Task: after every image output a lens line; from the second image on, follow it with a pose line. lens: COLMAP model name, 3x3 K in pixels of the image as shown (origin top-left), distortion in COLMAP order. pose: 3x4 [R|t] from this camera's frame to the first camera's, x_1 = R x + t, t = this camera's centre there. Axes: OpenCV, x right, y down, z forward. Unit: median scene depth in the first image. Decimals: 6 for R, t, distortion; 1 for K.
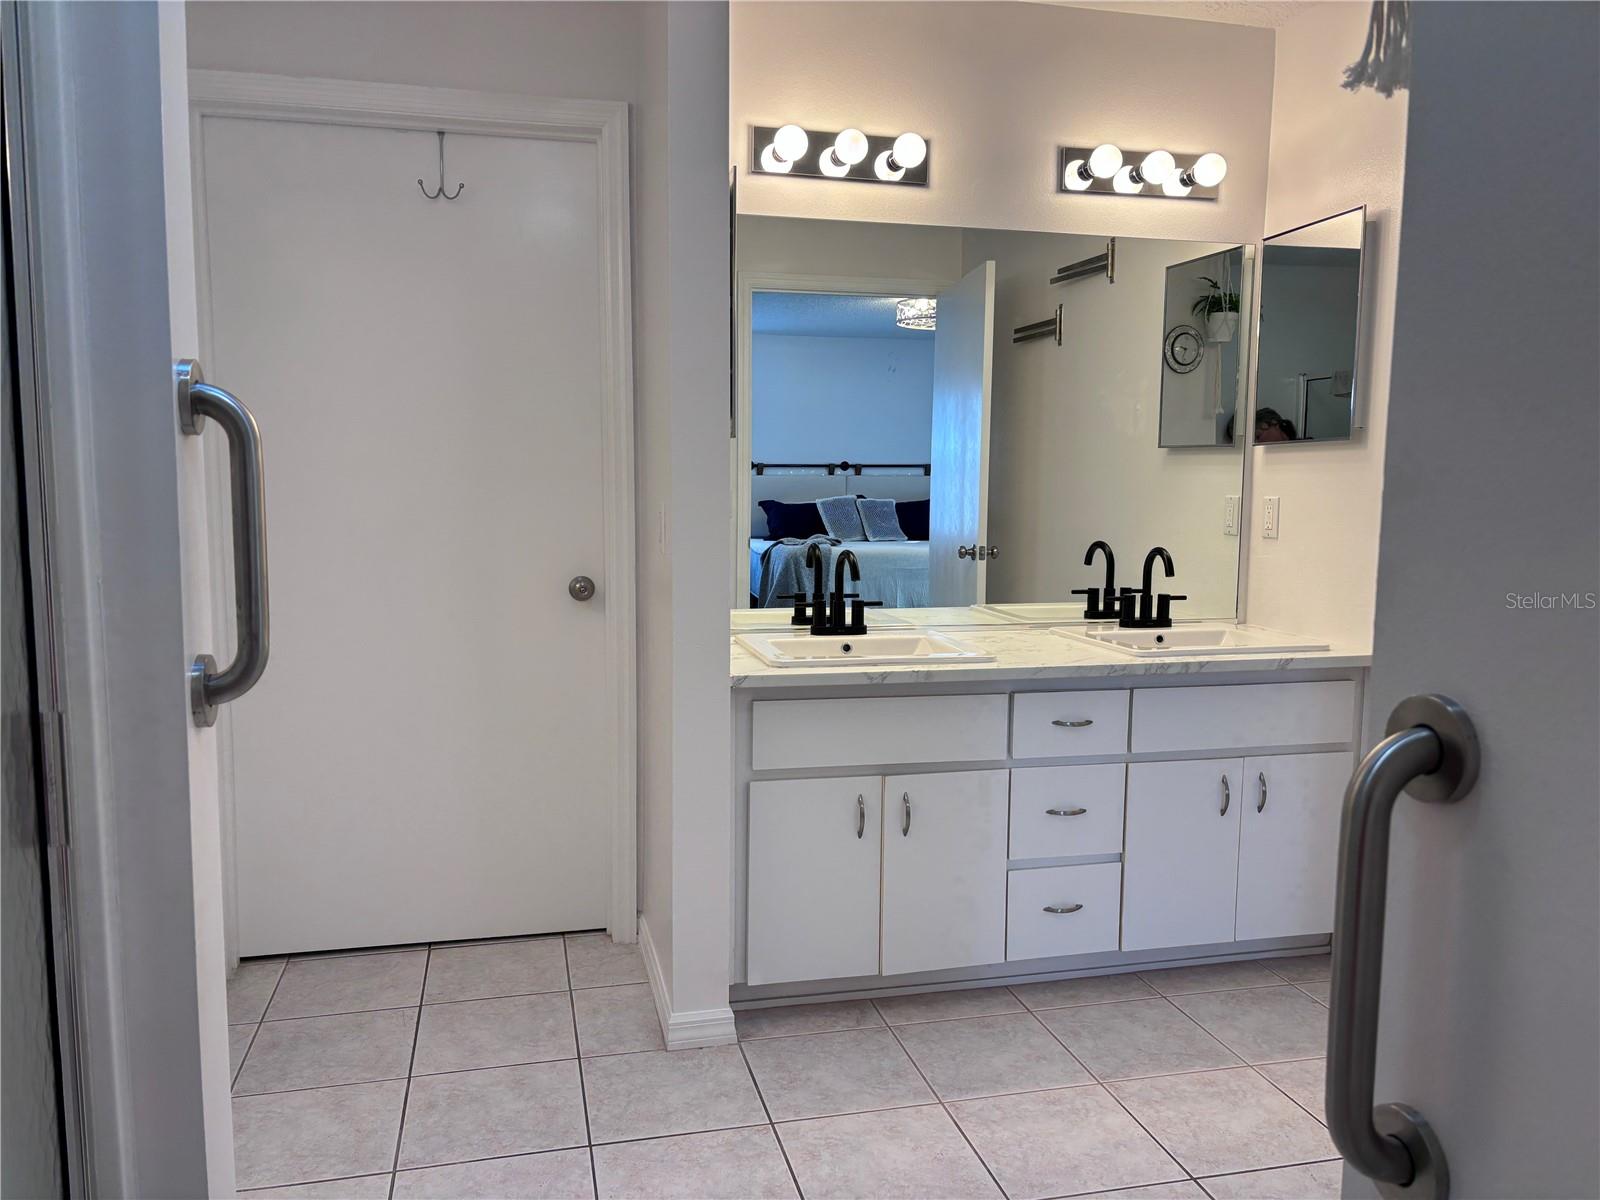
lens RADIAL K [[1198.3, 0, 808.4], [0, 1198.3, 609.4], [0, 0, 1]] dist [0.023052, -0.031646]
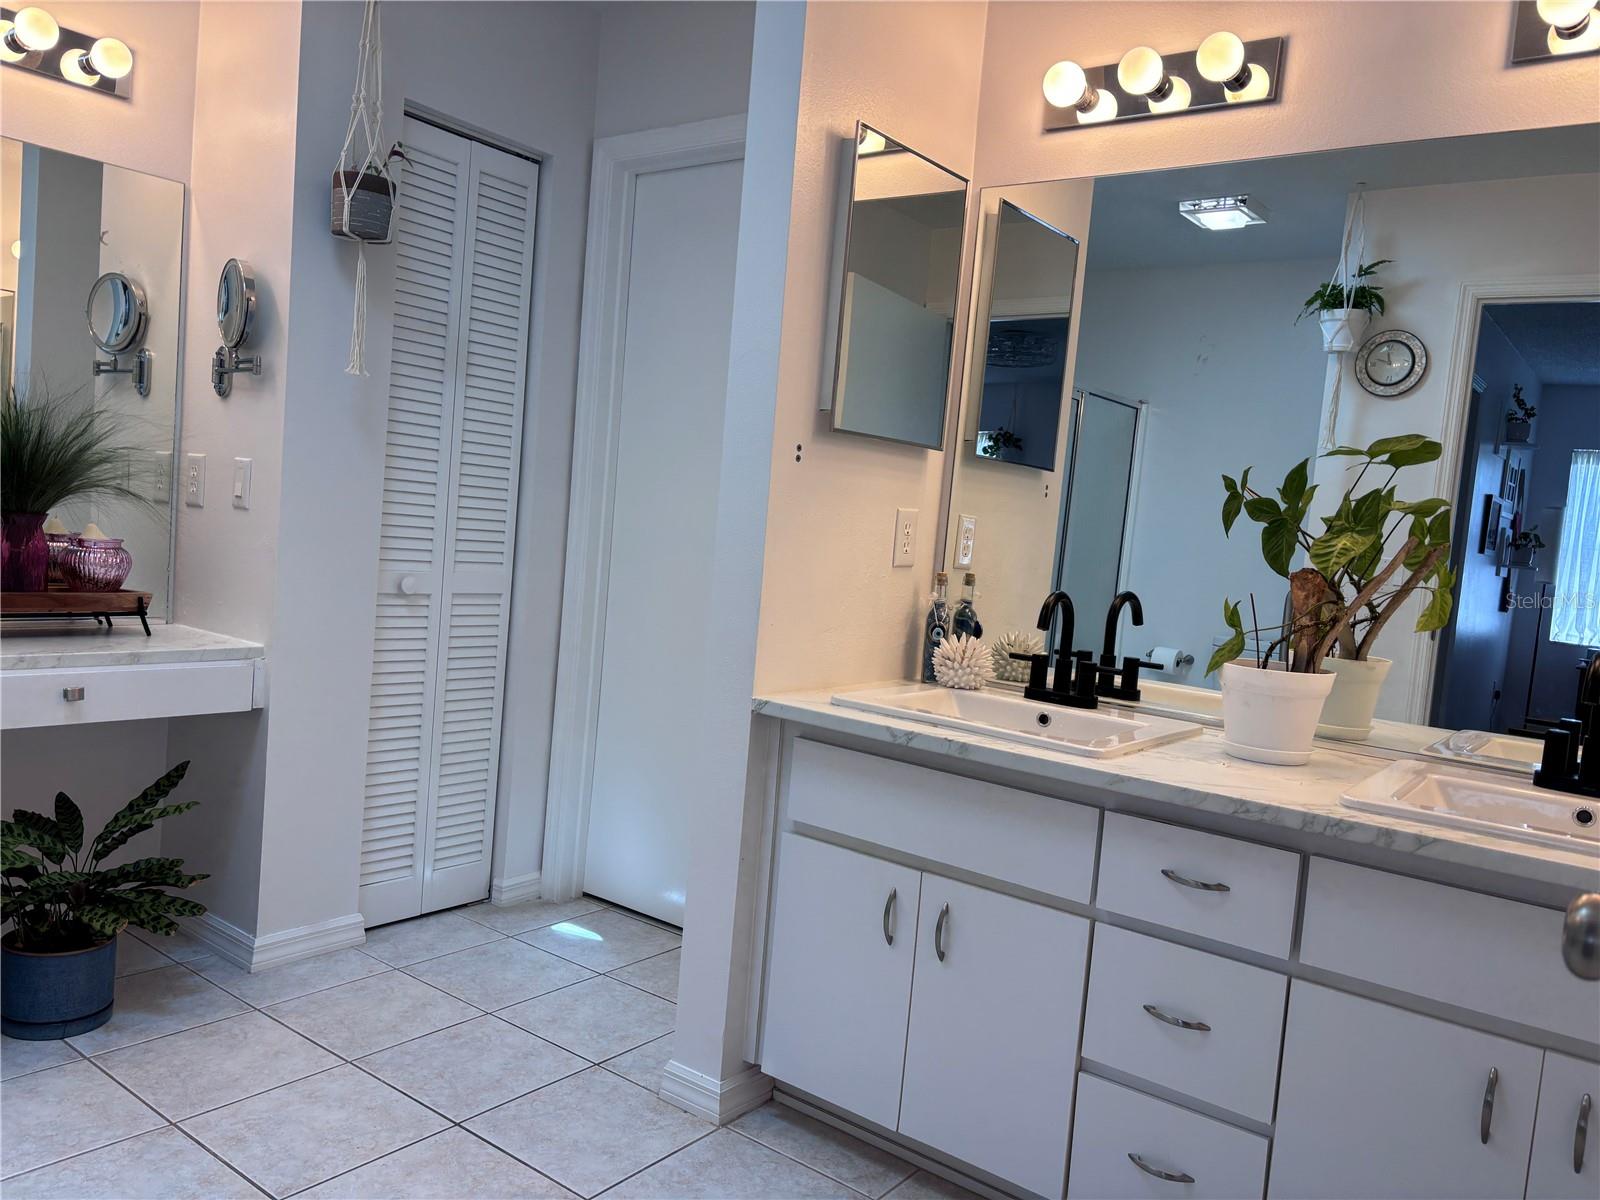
lens RADIAL K [[1198.3, 0, 781.2], [0, 1198.3, 600.6], [0, 0, 1]] dist [0.023052, -0.031646]
pose [[0.635507, 0.102569, -0.765252, 0.579724], [-0.166281, 0.986061, -0.005924, -0.011951], [0.753977, 0.131011, 0.643704, 0.424169]]
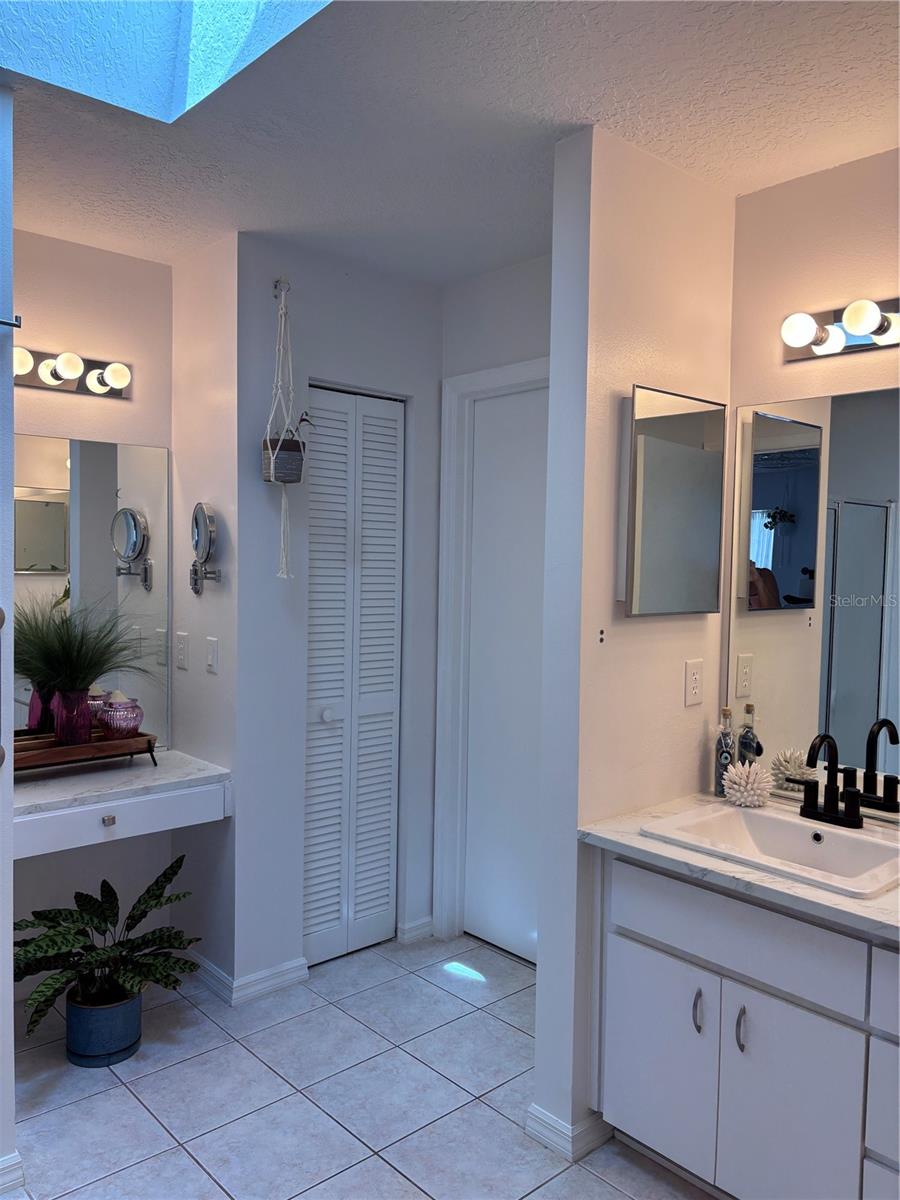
lens RADIAL K [[898.7, 0, 429.5], [0, 898.7, 595.4], [0, 0, 1]] dist [0.023052, -0.031646]
pose [[0.476151, 0.036090, -0.878623, 0.583304], [-0.113176, 0.993363, -0.020530, -0.125703], [0.872050, 0.109214, 0.477075, 0.423004]]
